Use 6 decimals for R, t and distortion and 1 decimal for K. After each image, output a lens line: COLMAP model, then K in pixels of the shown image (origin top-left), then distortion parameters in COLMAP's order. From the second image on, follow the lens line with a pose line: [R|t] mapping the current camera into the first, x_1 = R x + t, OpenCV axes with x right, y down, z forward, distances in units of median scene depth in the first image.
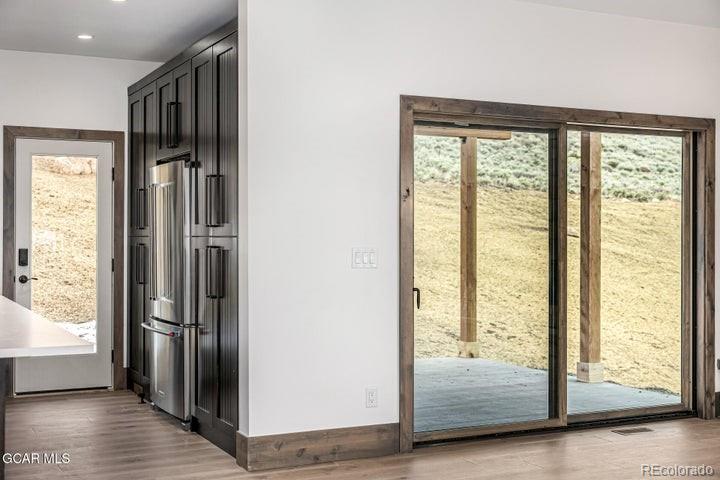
lens RADIAL K [[949.5, 0, 361.1], [0, 949.5, 239.4], [0, 0, 1]] dist [-0.015474, 0.000000]
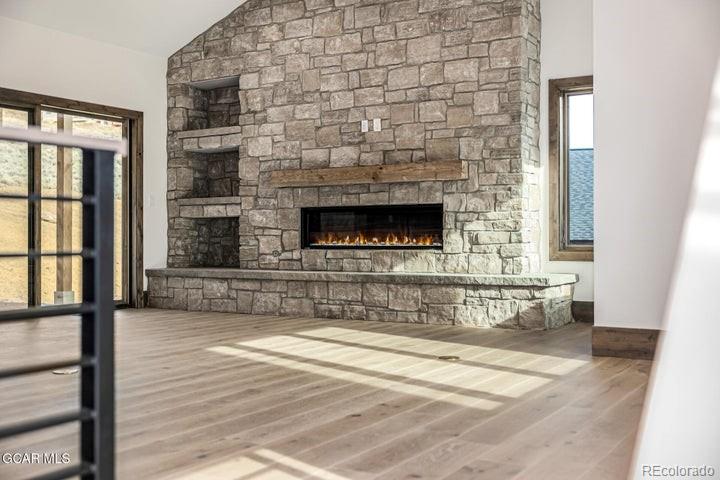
lens RADIAL K [[831.8, 0, 359.6], [0, 831.8, 239.4], [0, 0, 1]] dist [-0.043157, 0.000000]
pose [[0.846656, -0.002802, 0.532134, -0.041914], [0.003904, 0.999992, -0.000946, 0.080872], [-0.532127, 0.002878, 0.846660, -0.313651]]
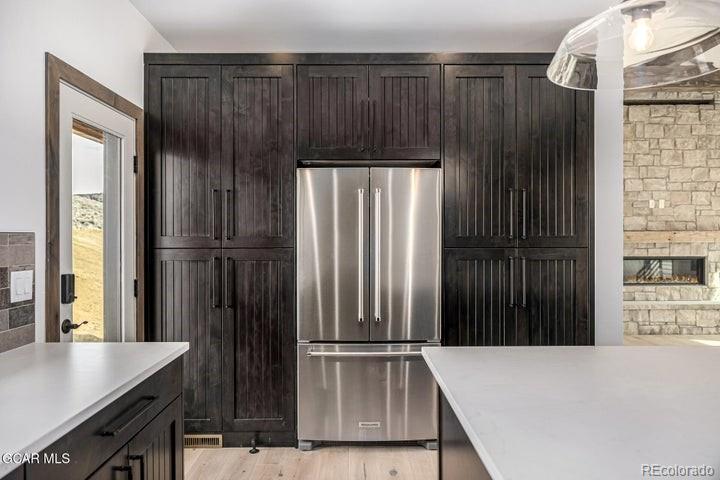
lens RADIAL K [[478.2, 0, 359.5], [0, 478.2, 237.6], [0, 0, 1]] dist [-0.007017, -0.003109]
pose [[0.443834, -0.005303, 0.896093, -0.559013], [0.002618, 0.999986, 0.004621, -0.008303], [-0.896105, 0.000296, 0.443841, 0.708552]]
